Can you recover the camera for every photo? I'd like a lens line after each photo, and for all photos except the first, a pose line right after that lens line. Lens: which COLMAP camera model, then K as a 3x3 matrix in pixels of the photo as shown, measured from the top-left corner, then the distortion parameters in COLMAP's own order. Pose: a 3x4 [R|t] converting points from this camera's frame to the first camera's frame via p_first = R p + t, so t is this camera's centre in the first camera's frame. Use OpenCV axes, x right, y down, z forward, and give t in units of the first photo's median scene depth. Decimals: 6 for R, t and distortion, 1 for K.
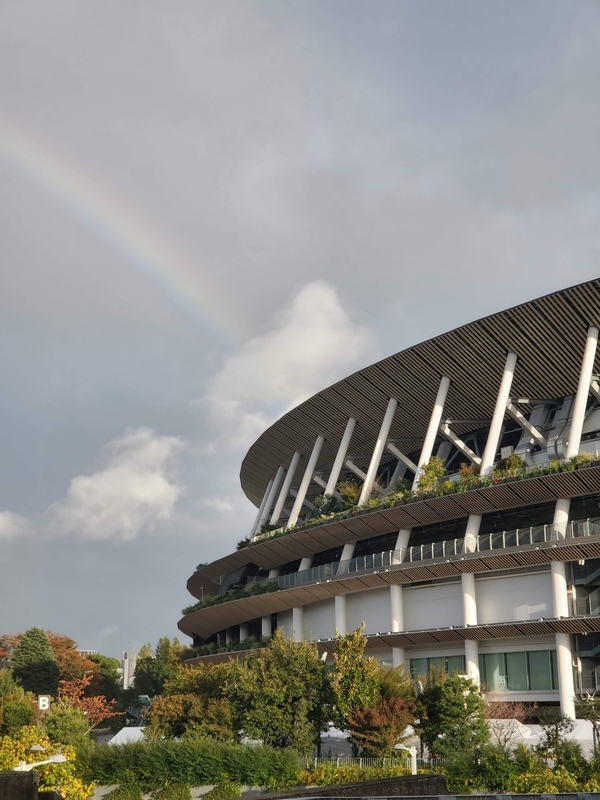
lens RADIAL K [[1205.2, 0, 300.0], [0, 1205.2, 400.0], [0, 0, 1]] dist [0.038413, 0.038920]
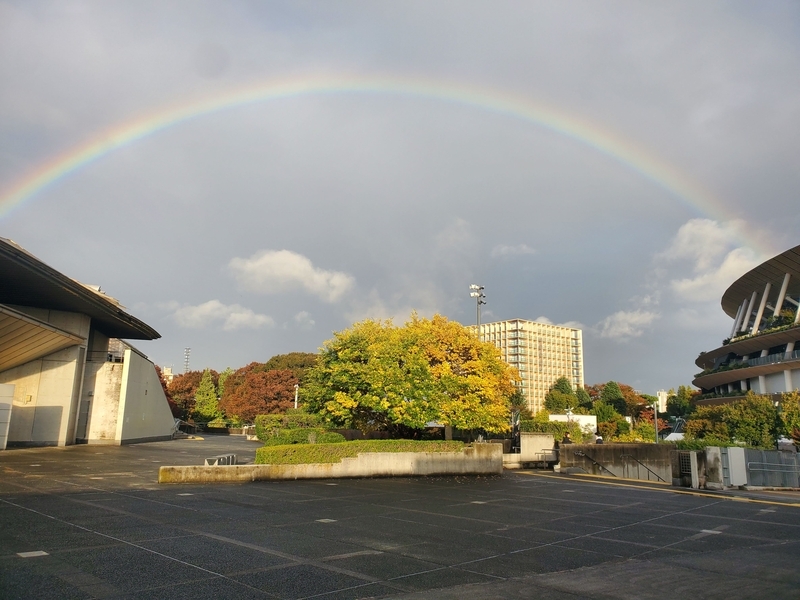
lens RADIAL K [[596.8, 0, 400.0], [0, 596.8, 300.0], [0, 0, 1]] dist [0.007516, 0.006381]
pose [[0.854687, -0.071568, -0.514187, 0.004928], [0.098570, 0.994806, 0.025379, -0.028582], [0.509700, -0.072375, 0.857303, -0.103268]]
